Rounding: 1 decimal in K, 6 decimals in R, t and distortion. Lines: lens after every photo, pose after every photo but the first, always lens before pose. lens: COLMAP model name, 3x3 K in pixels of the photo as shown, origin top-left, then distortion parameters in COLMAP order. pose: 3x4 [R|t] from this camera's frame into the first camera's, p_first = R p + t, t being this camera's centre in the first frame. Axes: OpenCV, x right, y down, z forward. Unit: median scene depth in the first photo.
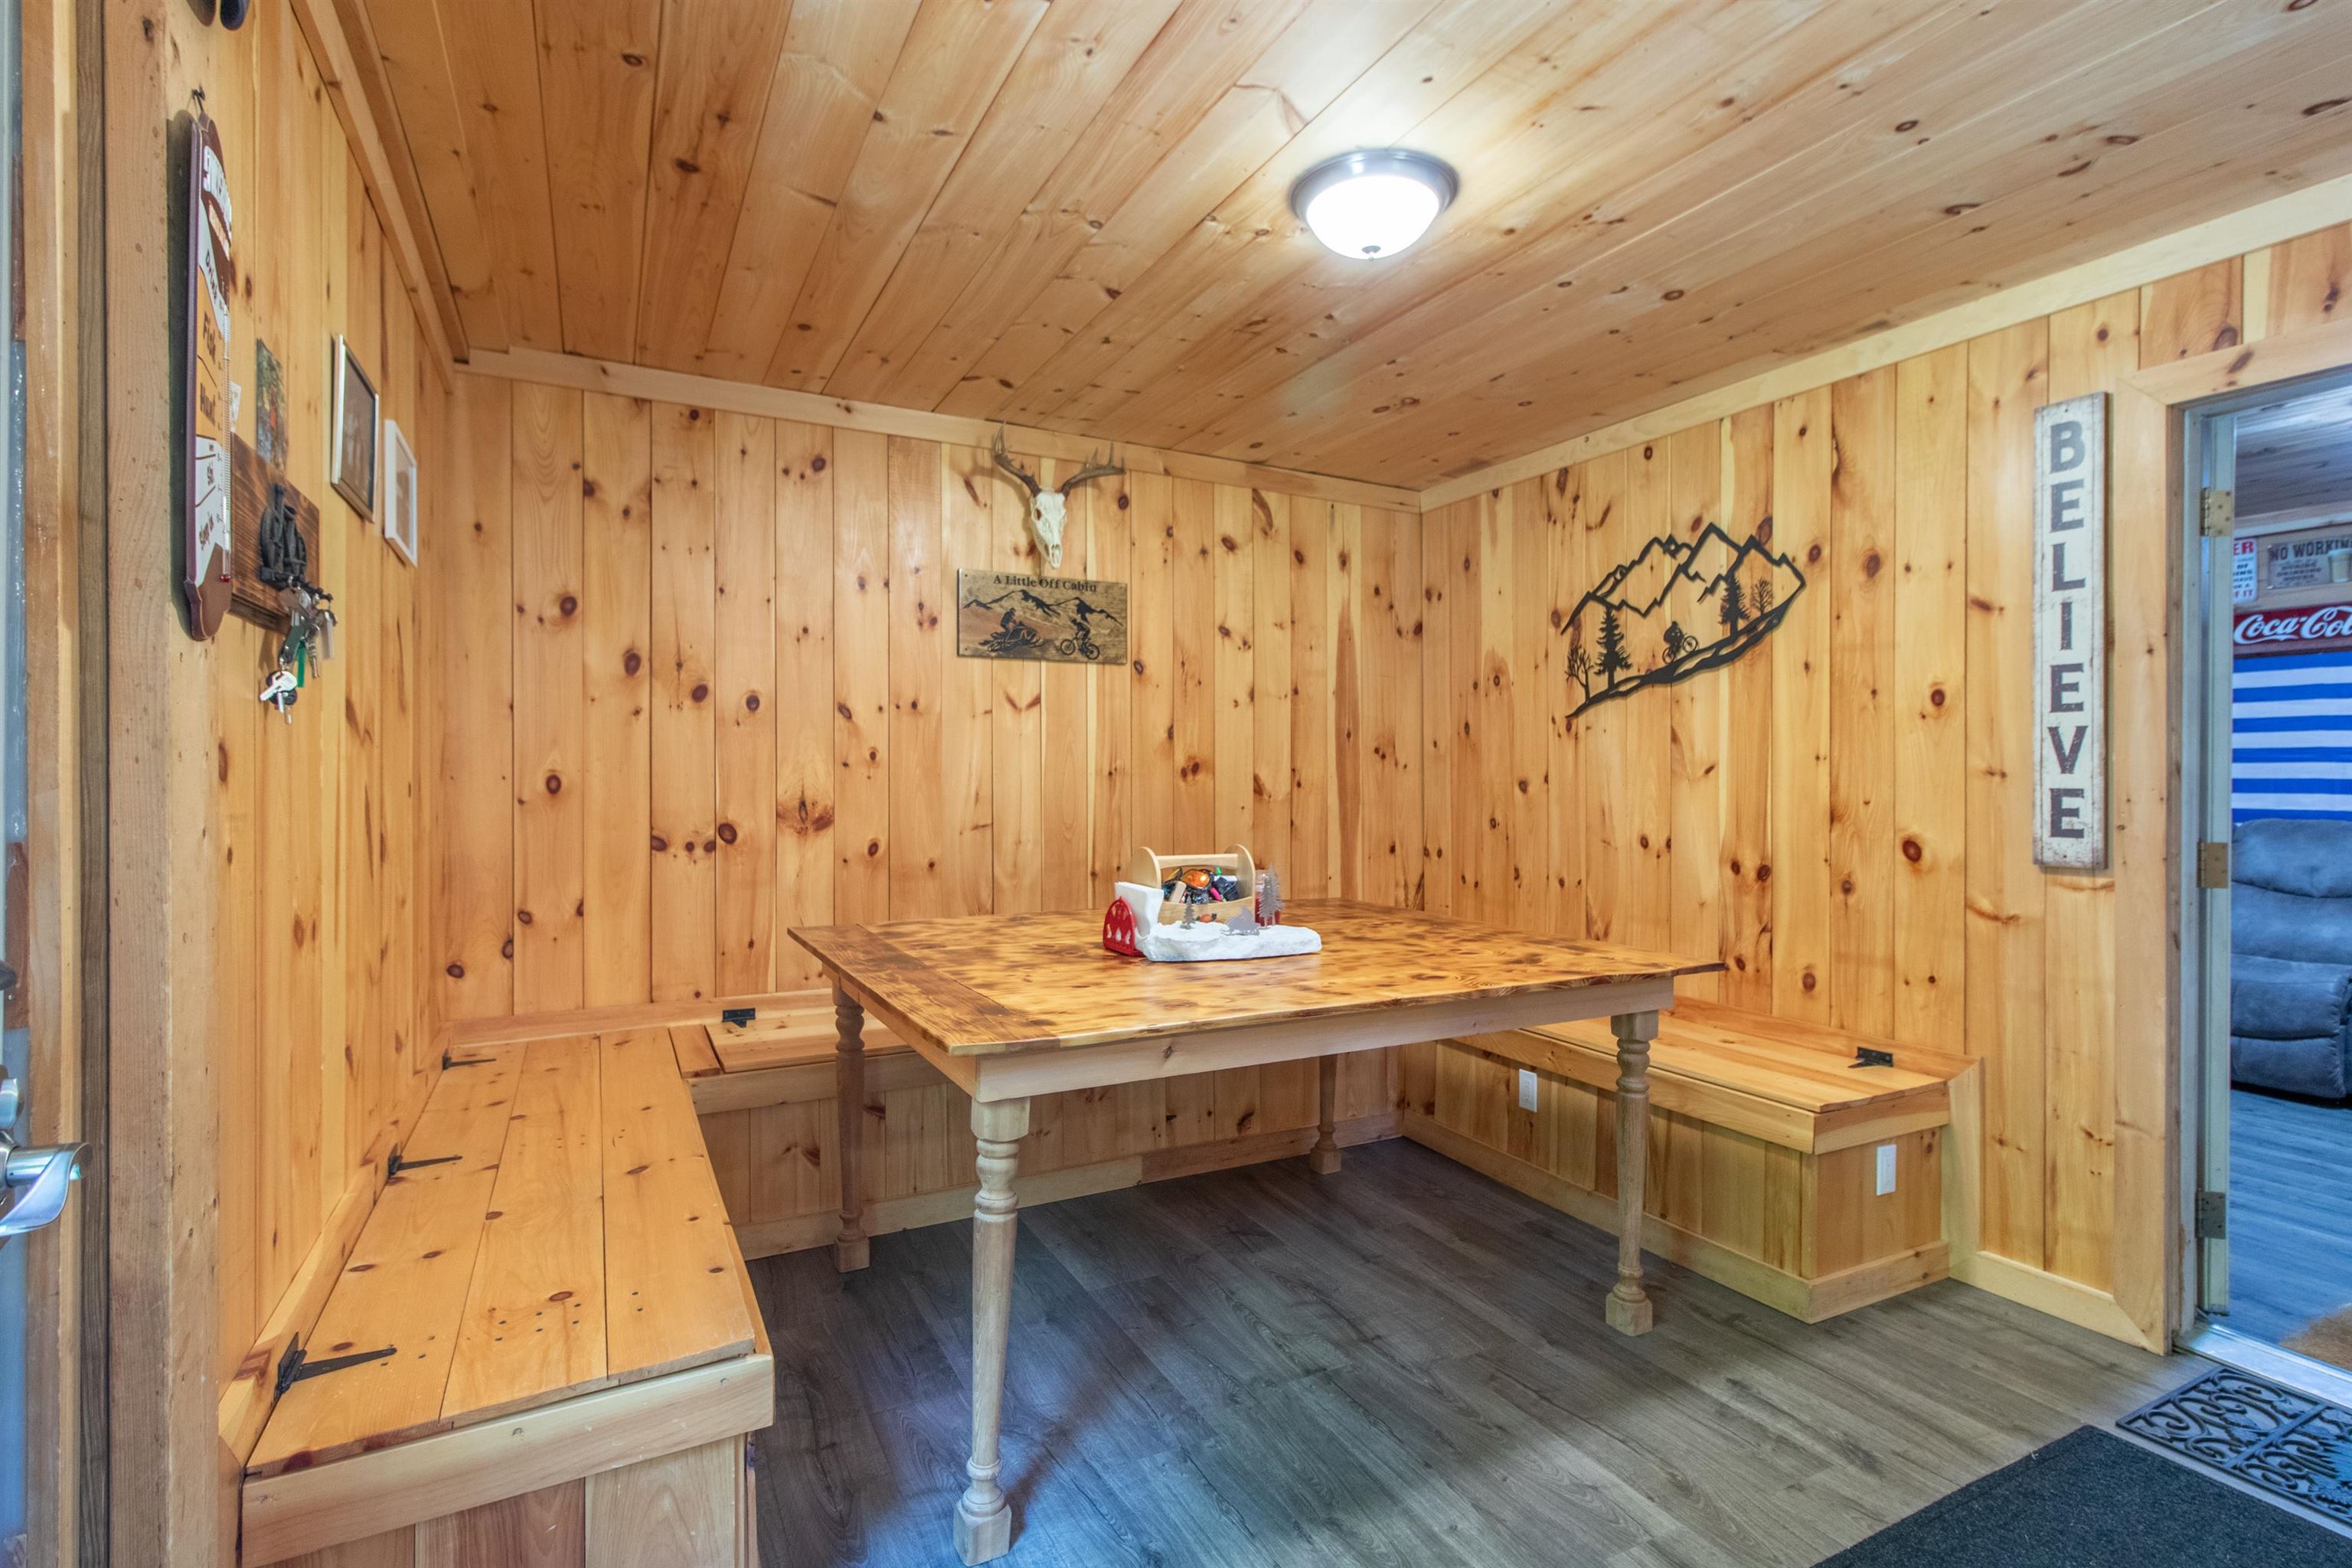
lens RADIAL K [[1135.1, 0, 1175.5], [0, 1135.1, 774.5], [0, 0, 1]] dist [0.001134, 0.000099]
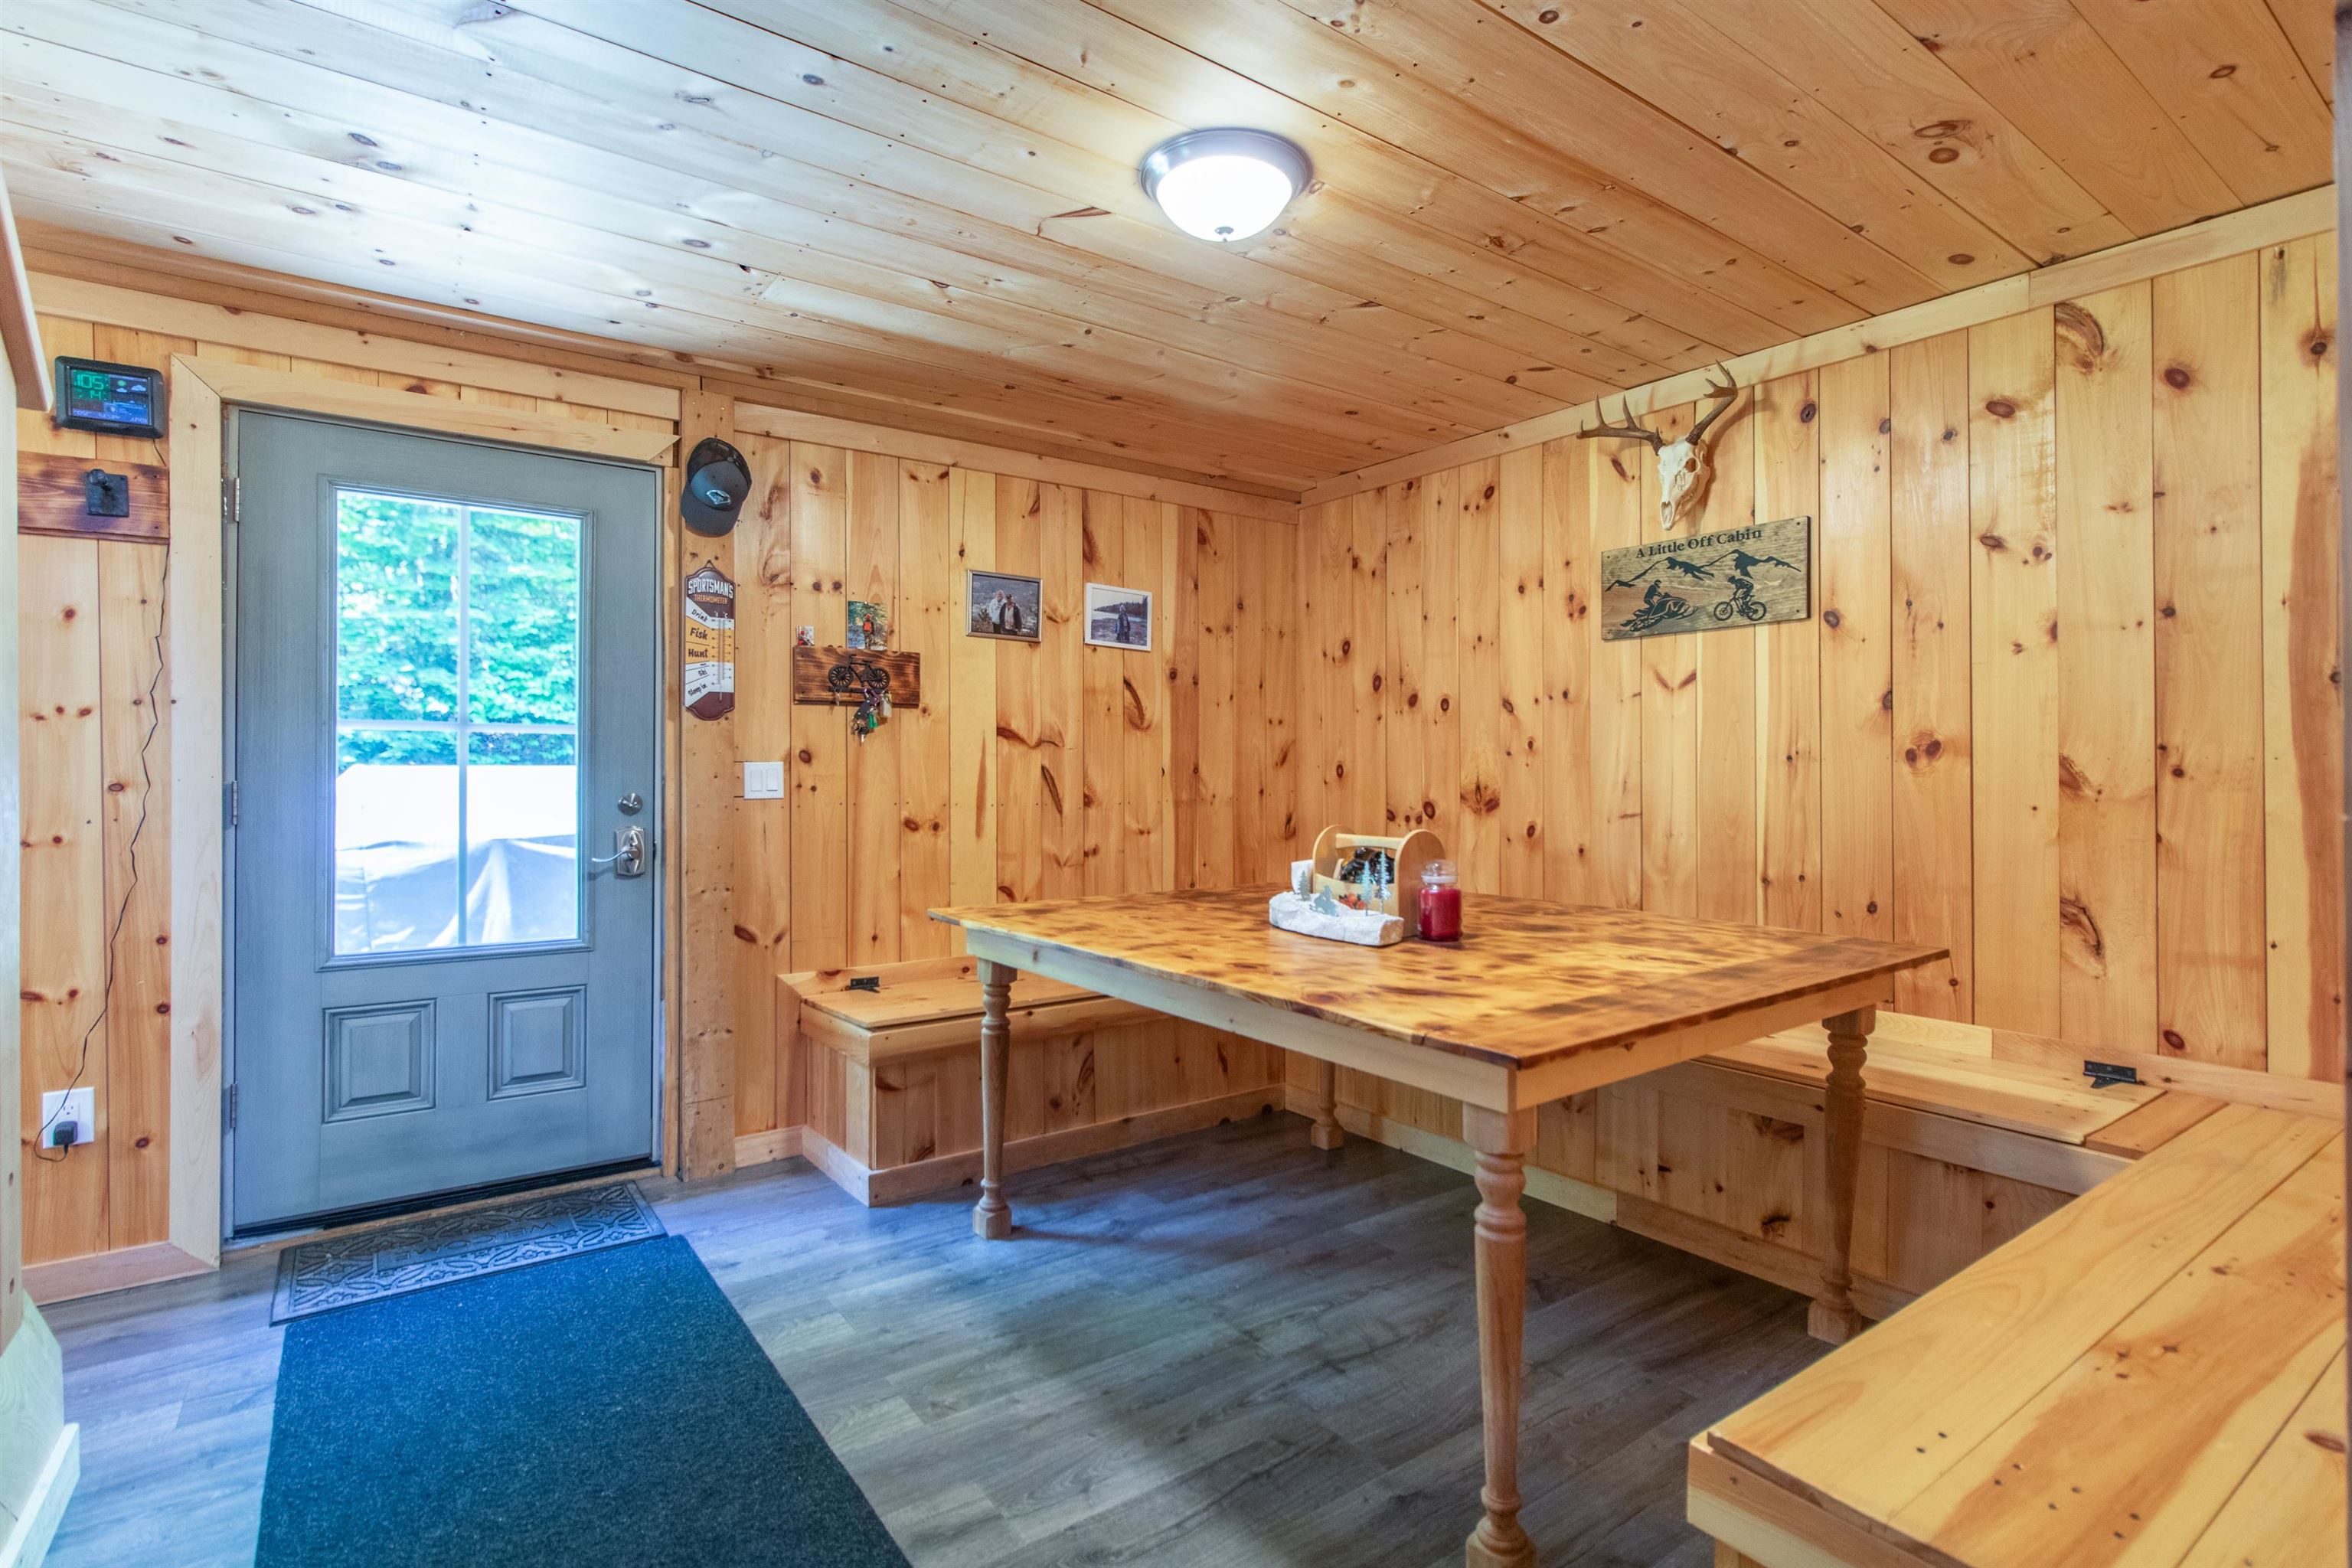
lens RADIAL K [[1096.8, 0, 1204.7], [0, 1096.8, 776.9], [0, 0, 1]] dist [0.003020, 0.000214]
pose [[0.165172, 0.002532, -0.986261, 0.725712], [0.002175, 0.999993, 0.002932, 0.010416], [0.986262, -0.002630, 0.165166, 0.526999]]
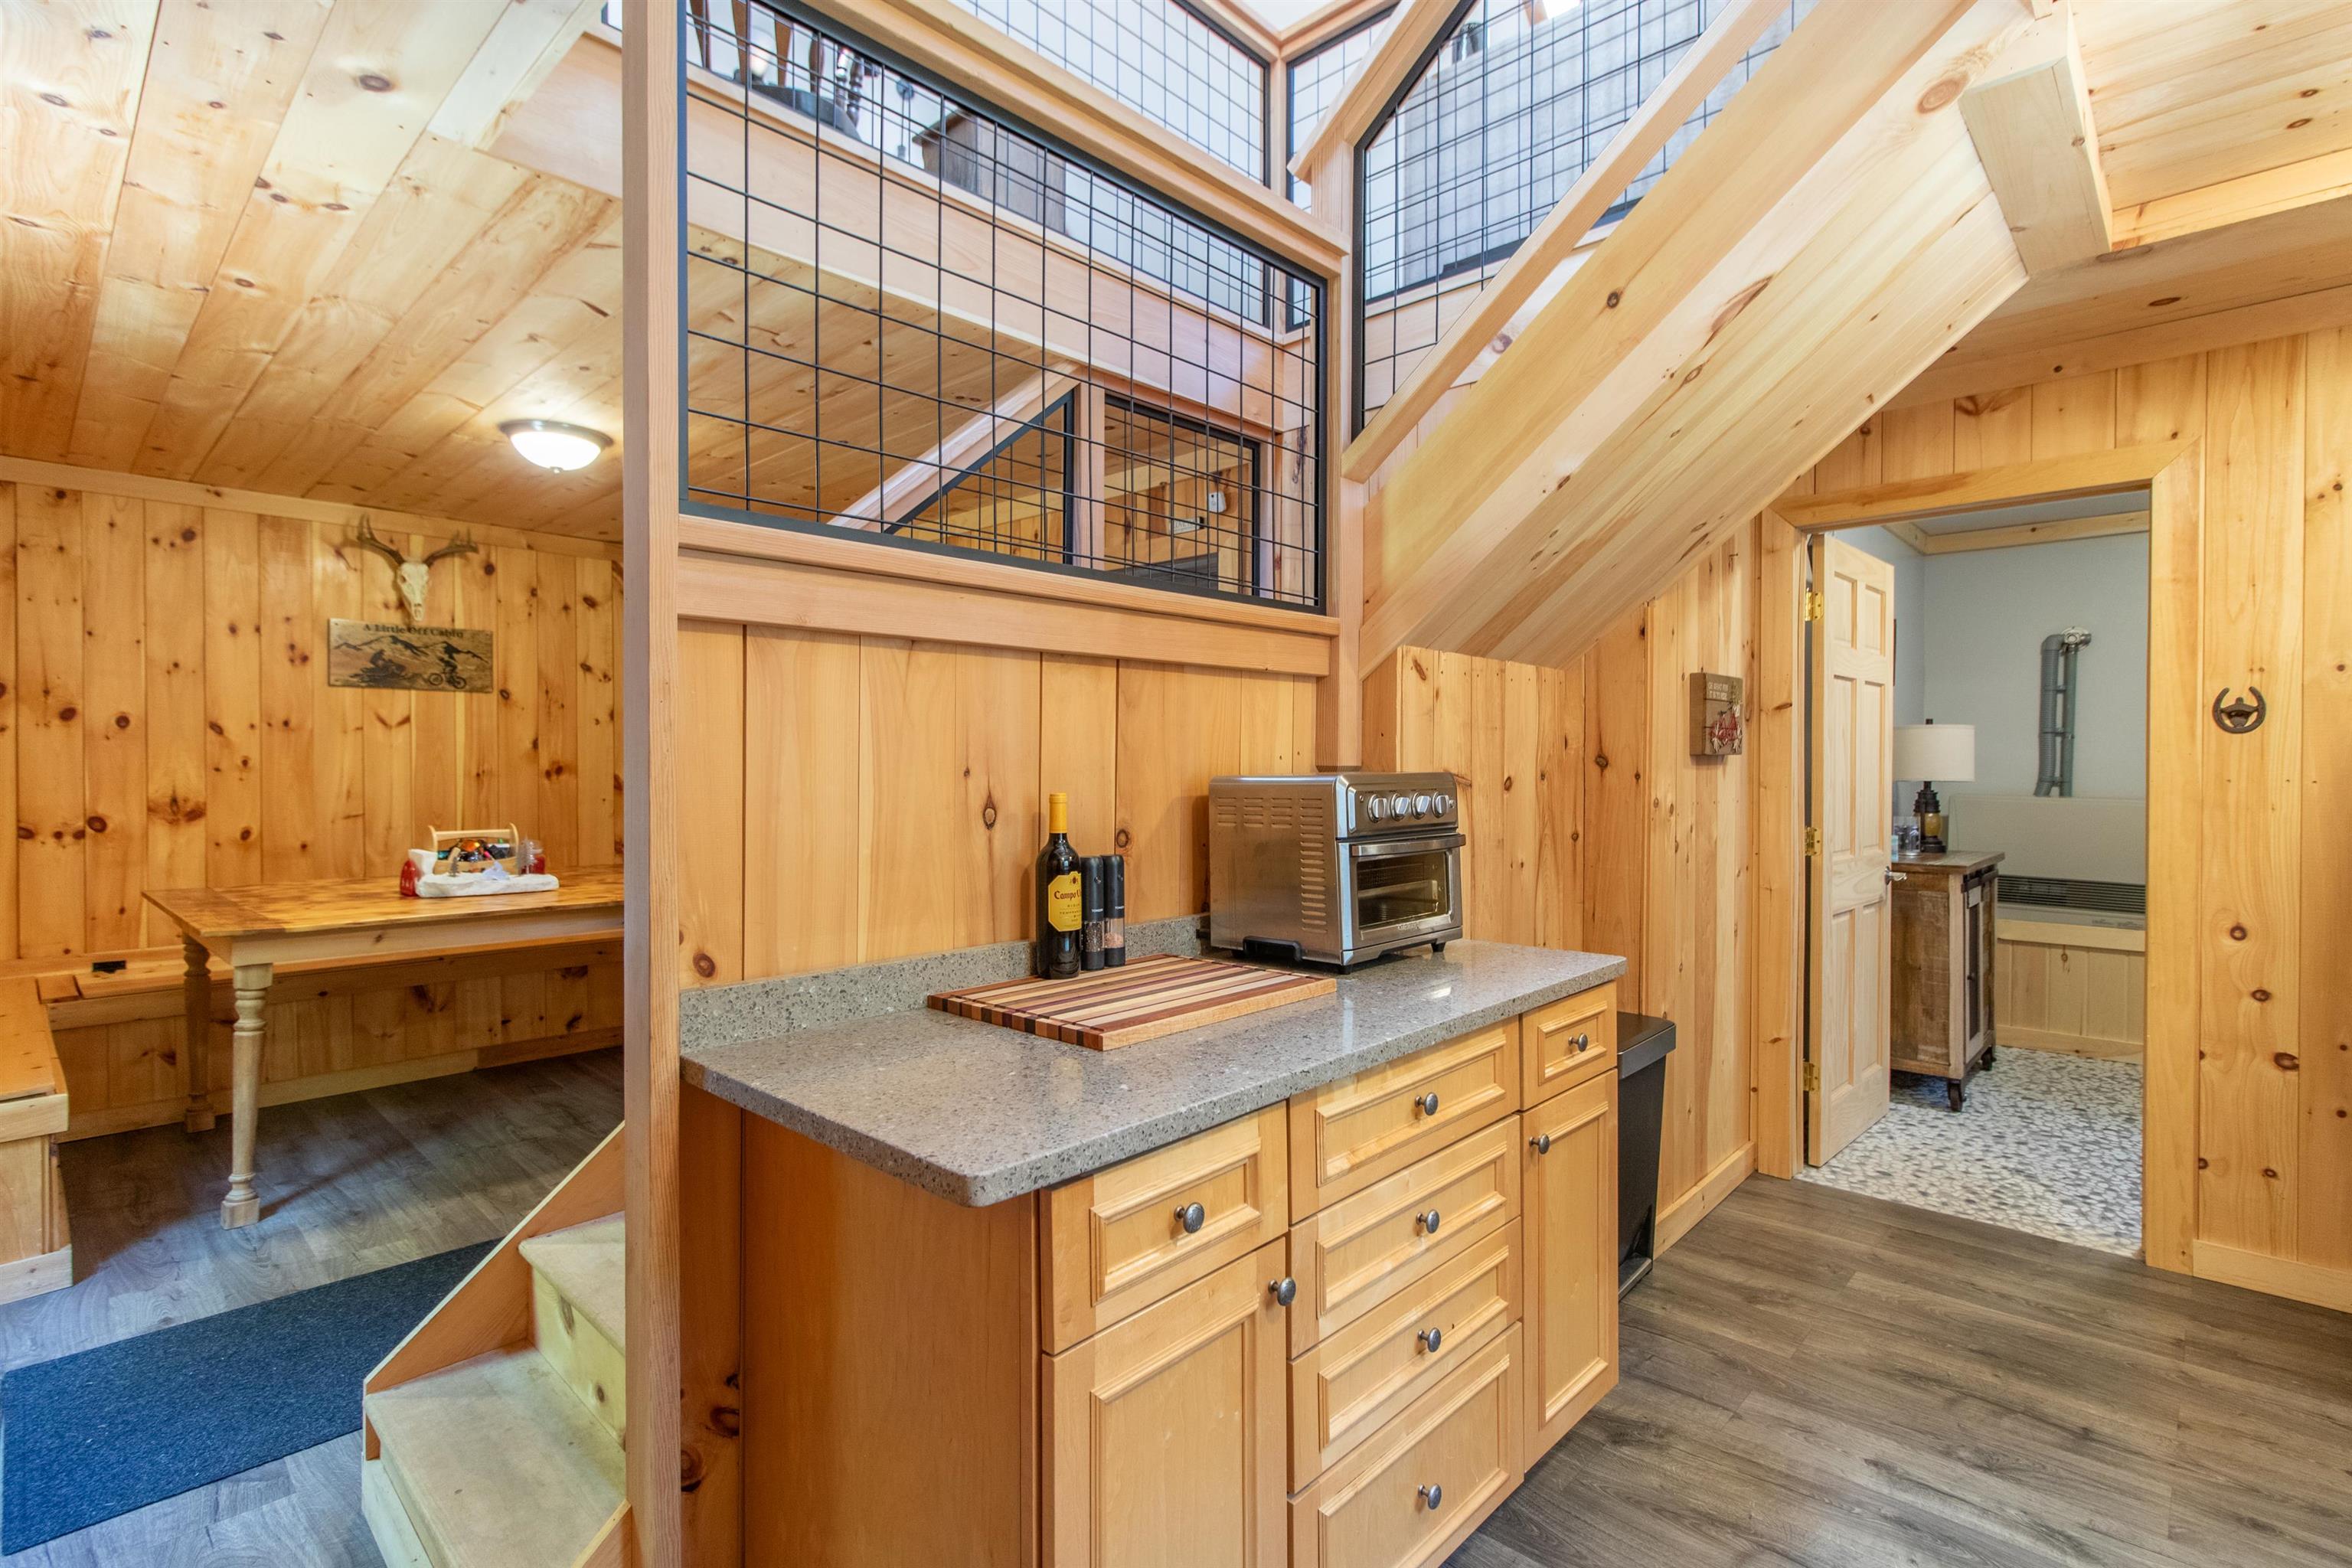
lens RADIAL K [[1104.7, 0, 1178.5], [0, 1104.7, 772.2], [0, 0, 1]] dist [0.003972, -0.000420]
pose [[0.940914, -0.002732, 0.338634, 0.310420], [0.000941, 0.999985, 0.005452, -0.011635], [-0.338643, -0.004811, 0.940902, -0.553321]]
